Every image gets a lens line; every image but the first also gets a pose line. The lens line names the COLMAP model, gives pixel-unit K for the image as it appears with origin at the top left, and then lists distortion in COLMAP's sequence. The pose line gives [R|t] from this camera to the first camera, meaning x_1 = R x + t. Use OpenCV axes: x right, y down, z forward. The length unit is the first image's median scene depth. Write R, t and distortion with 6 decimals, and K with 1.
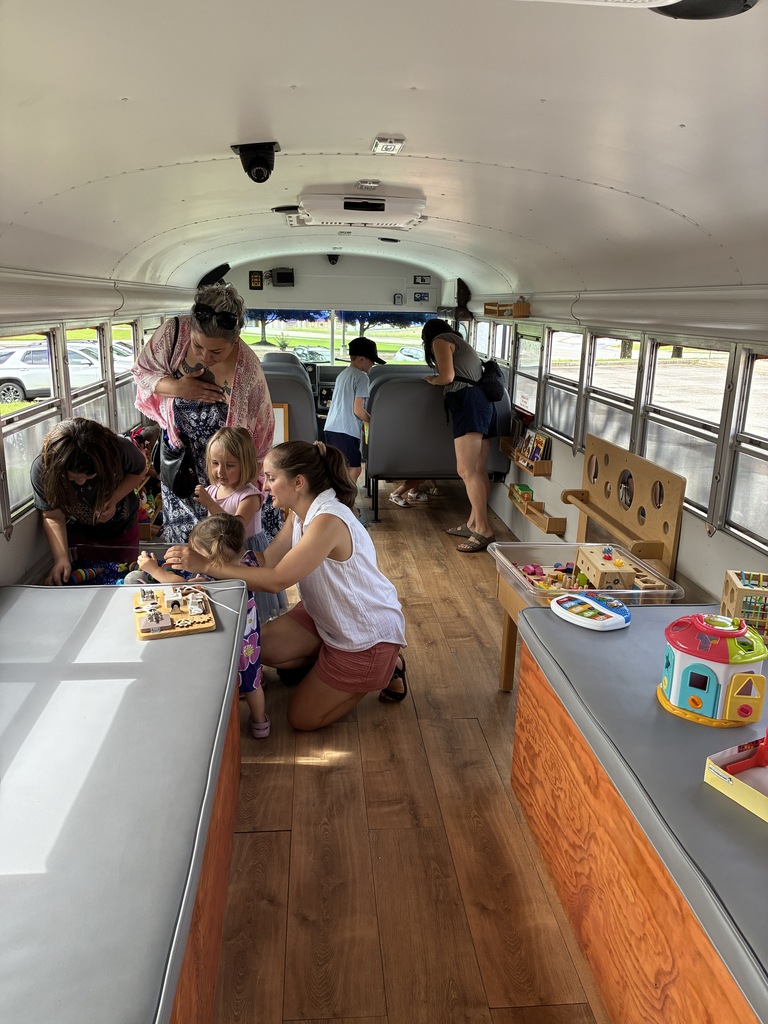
lens RADIAL K [[780.3, 0, 384.0], [0, 780.3, 512.0], [0, 0, 1]] dist [0.077496, -0.000211]
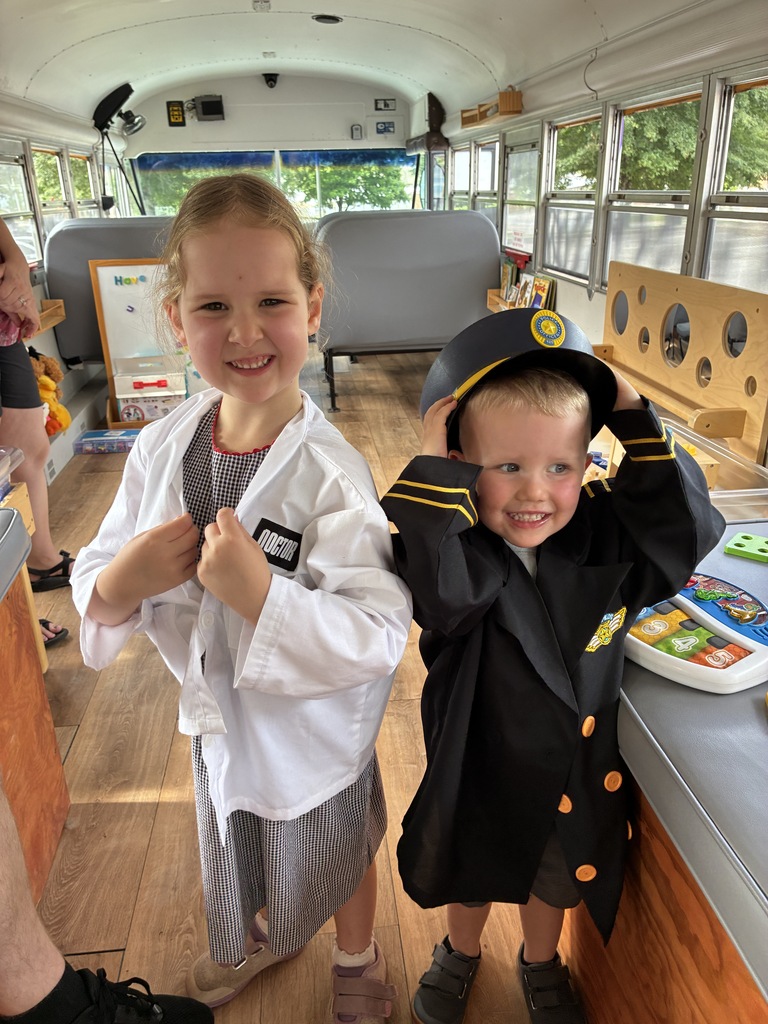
lens RADIAL K [[799.3, 0, 384.0], [0, 799.3, 512.0], [0, 0, 1]] dist [0.037498, 0.001078]
pose [[0.998847, -0.047523, 0.006736, 0.034038], [0.046265, 0.990618, 0.128589, 0.013347], [-0.012783, -0.128130, 0.991675, 0.207411]]
